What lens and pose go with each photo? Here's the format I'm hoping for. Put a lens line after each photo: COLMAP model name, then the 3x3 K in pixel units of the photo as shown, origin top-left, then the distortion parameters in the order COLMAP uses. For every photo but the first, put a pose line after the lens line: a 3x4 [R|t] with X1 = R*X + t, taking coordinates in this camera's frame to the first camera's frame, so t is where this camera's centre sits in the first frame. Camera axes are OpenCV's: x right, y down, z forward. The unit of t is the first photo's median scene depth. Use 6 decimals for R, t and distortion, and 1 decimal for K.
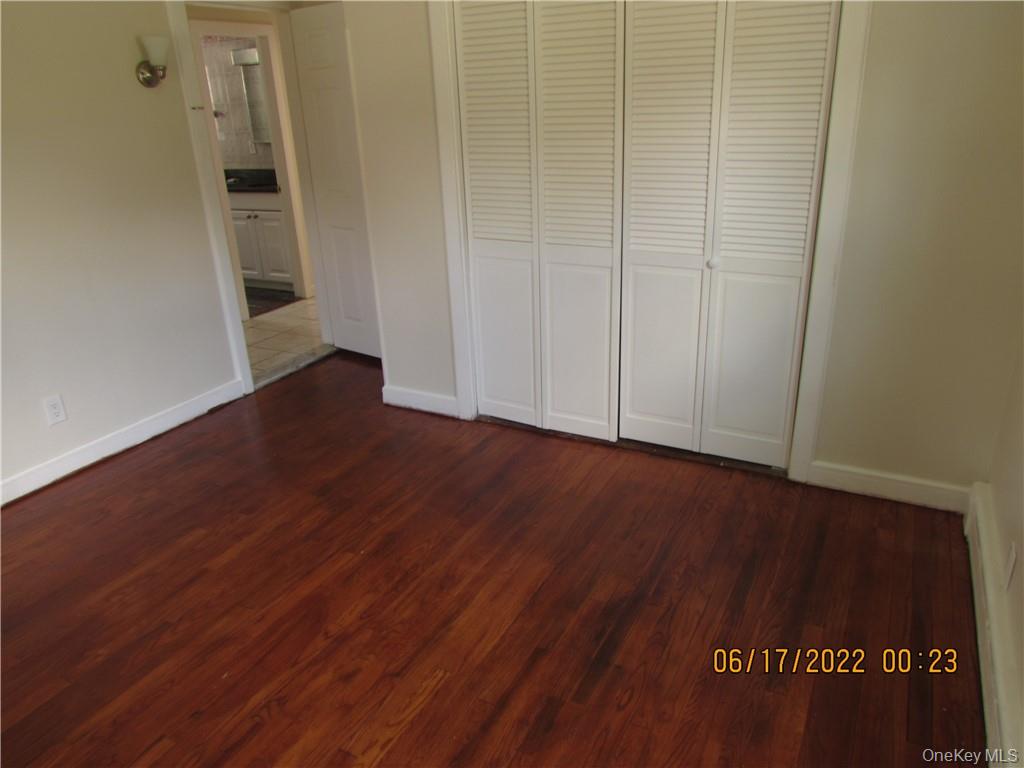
lens RADIAL K [[722.6, 0, 516.5], [0, 722.6, 383.4], [0, 0, 1]] dist [-0.042523, 0.024135]
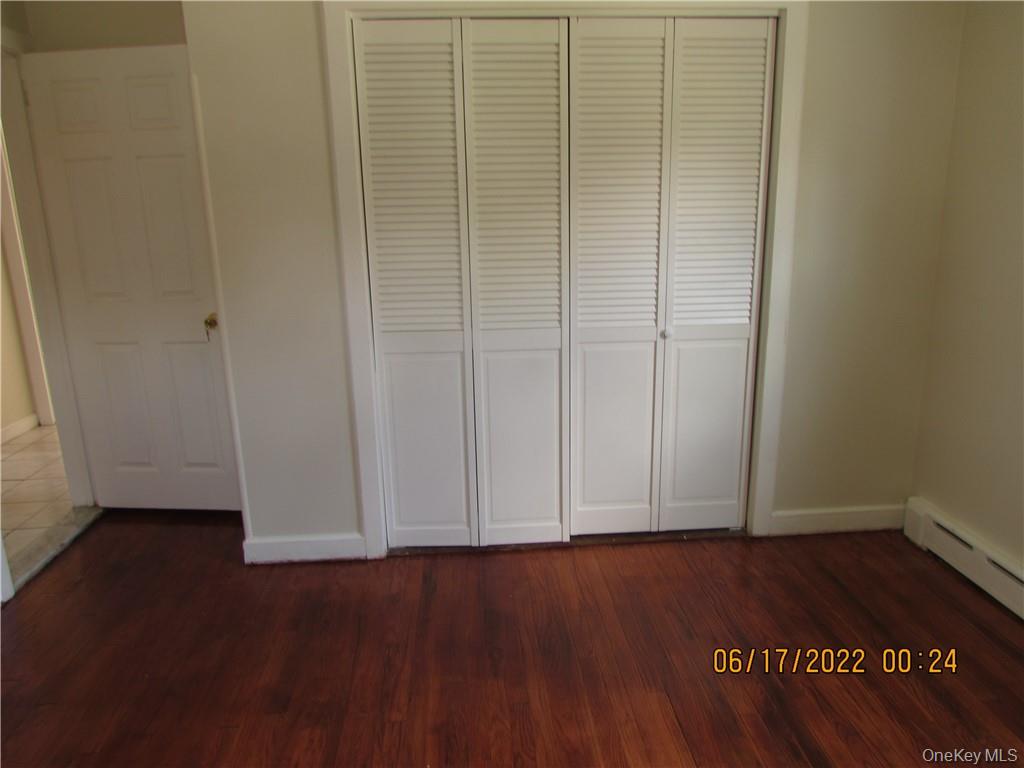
lens RADIAL K [[722.6, 0, 516.5], [0, 722.6, 383.4], [0, 0, 1]] dist [-0.042523, 0.024135]
pose [[0.847997, -0.109630, 0.518539, -0.386092], [0.185148, 0.978009, -0.096011, -0.039701], [-0.496610, 0.177424, 0.849646, 0.252200]]
